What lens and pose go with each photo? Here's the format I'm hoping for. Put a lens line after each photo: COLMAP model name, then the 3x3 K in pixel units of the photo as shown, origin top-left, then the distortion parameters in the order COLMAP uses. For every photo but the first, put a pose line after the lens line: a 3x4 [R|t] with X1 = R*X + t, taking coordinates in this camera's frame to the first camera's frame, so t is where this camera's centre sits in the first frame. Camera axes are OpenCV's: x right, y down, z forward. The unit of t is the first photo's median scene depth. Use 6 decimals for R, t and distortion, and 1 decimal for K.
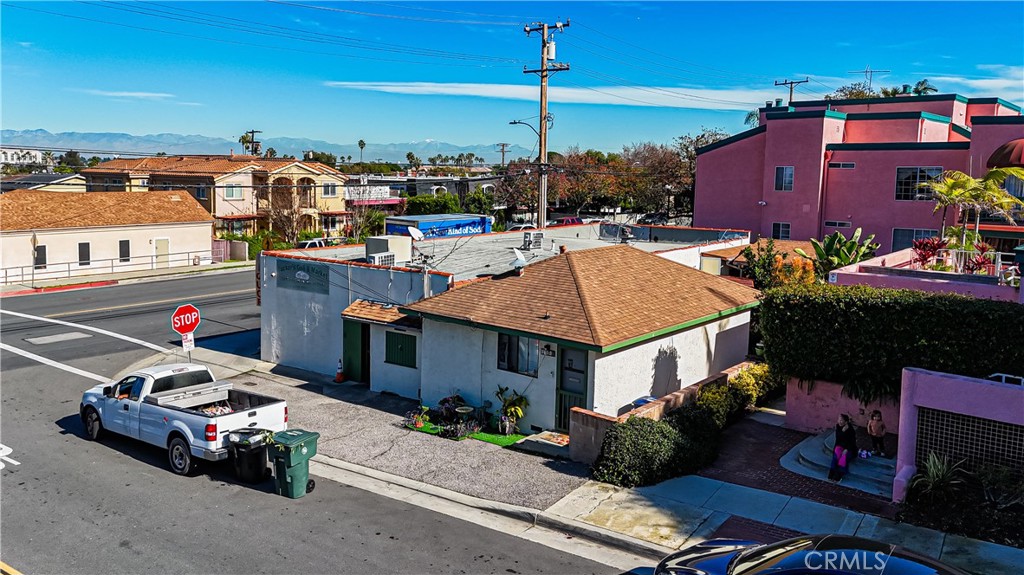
lens RADIAL K [[778.8, 0, 508.3], [0, 778.8, 251.4], [0, 0, 1]] dist [0.077239, -0.067325]
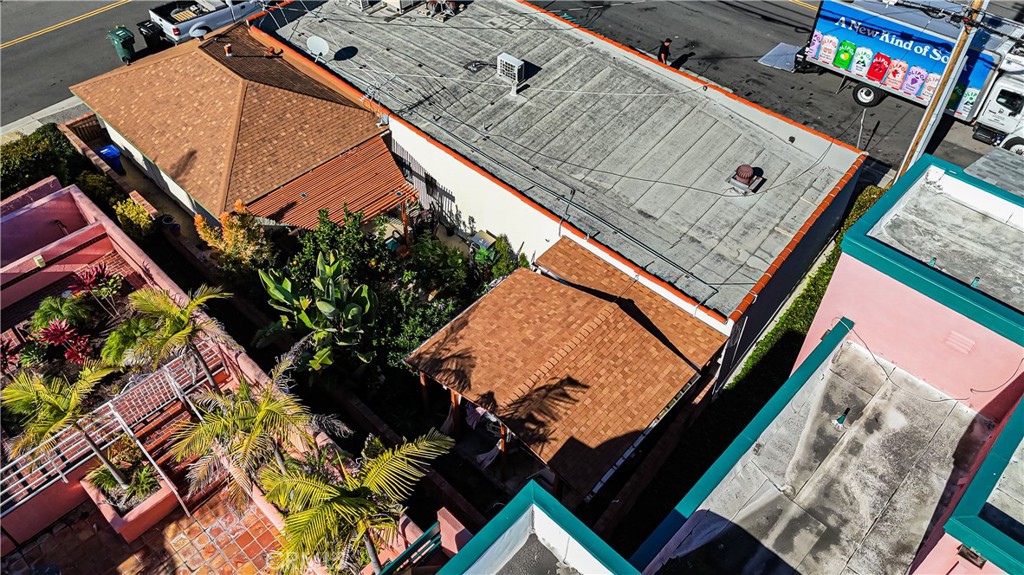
lens RADIAL K [[778.8, 0, 508.3], [0, 778.8, 251.4], [0, 0, 1]] dist [0.077239, -0.067325]
pose [[-0.084036, 0.684088, -0.724542, 1.151604], [-0.104744, 0.717022, 0.689136, -0.670013], [0.990942, 0.133804, 0.011398, 1.539356]]
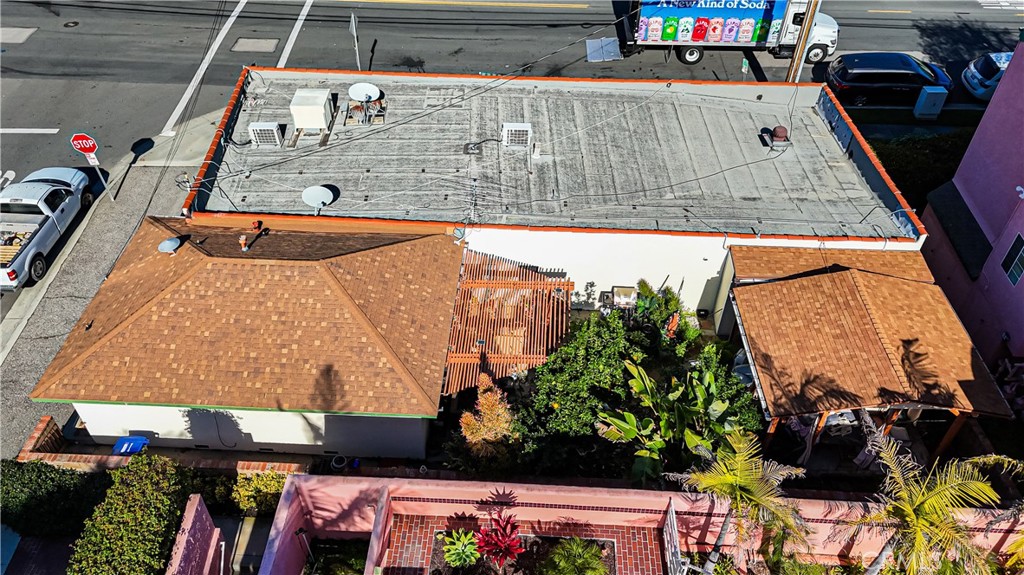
lens RADIAL K [[778.8, 0, 508.3], [0, 778.8, 251.4], [0, 0, 1]] dist [0.077239, -0.067325]
pose [[0.596456, 0.524018, -0.607985, 0.864498], [-0.080955, 0.792888, 0.603965, -0.601755], [0.798553, -0.311019, 0.515345, 0.832441]]
